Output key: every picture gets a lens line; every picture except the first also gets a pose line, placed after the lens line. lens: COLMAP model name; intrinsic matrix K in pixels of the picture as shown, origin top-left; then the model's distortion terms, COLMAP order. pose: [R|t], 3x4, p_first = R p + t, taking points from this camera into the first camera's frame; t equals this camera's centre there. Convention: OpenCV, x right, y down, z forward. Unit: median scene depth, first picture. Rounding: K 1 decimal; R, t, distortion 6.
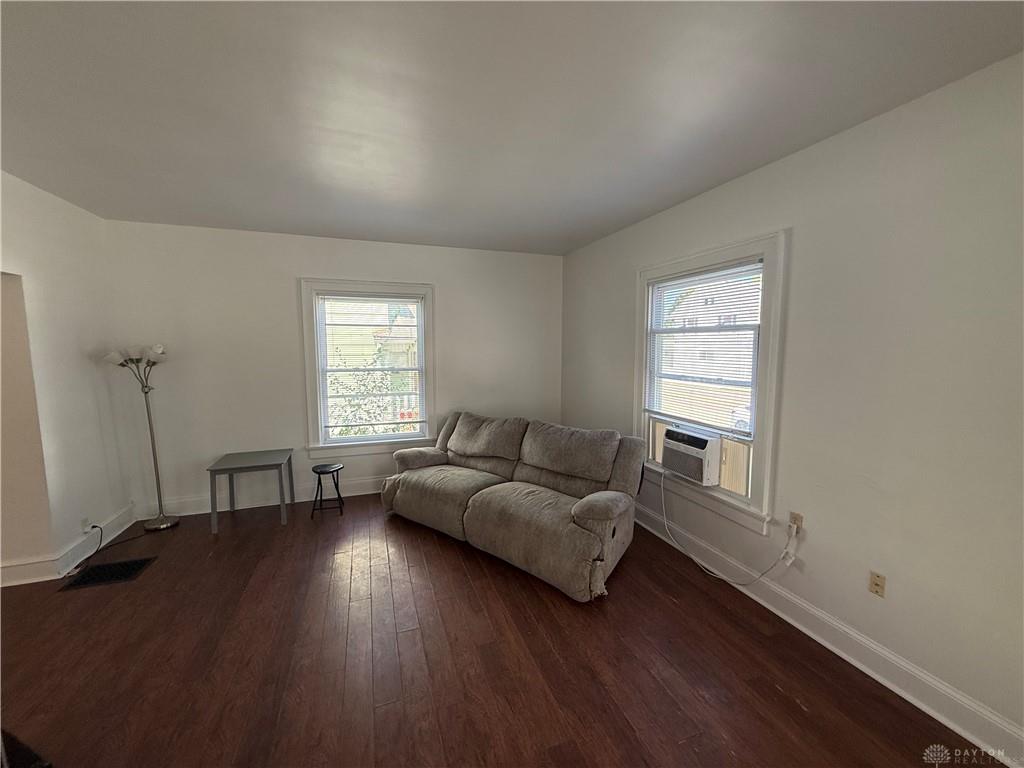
lens RADIAL K [[408.4, 0, 510.4], [0, 408.4, 384.2], [0, 0, 1]] dist [0.001042, 0.000412]
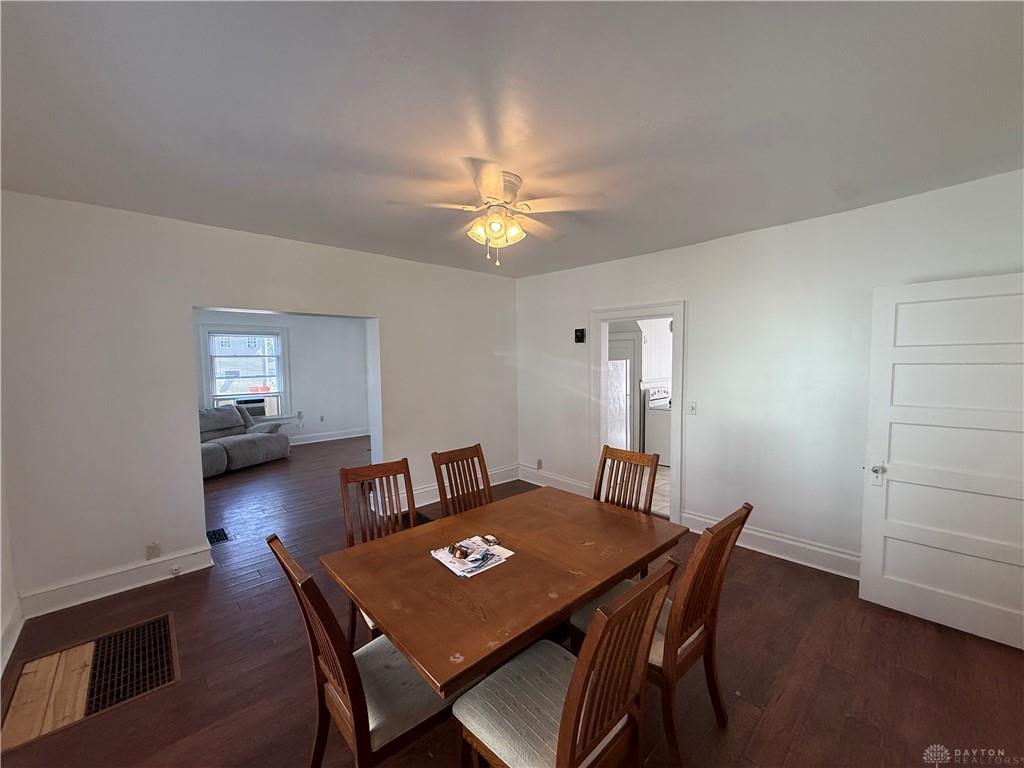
lens RADIAL K [[408.4, 0, 514.6], [0, 408.4, 383.2], [0, 0, 1]] dist [0.001042, 0.000412]
pose [[-0.397402, -0.054551, 0.916022, -2.675746], [0.095513, 0.990351, 0.100414, -0.073467], [-0.912660, 0.127397, -0.388357, 0.567202]]
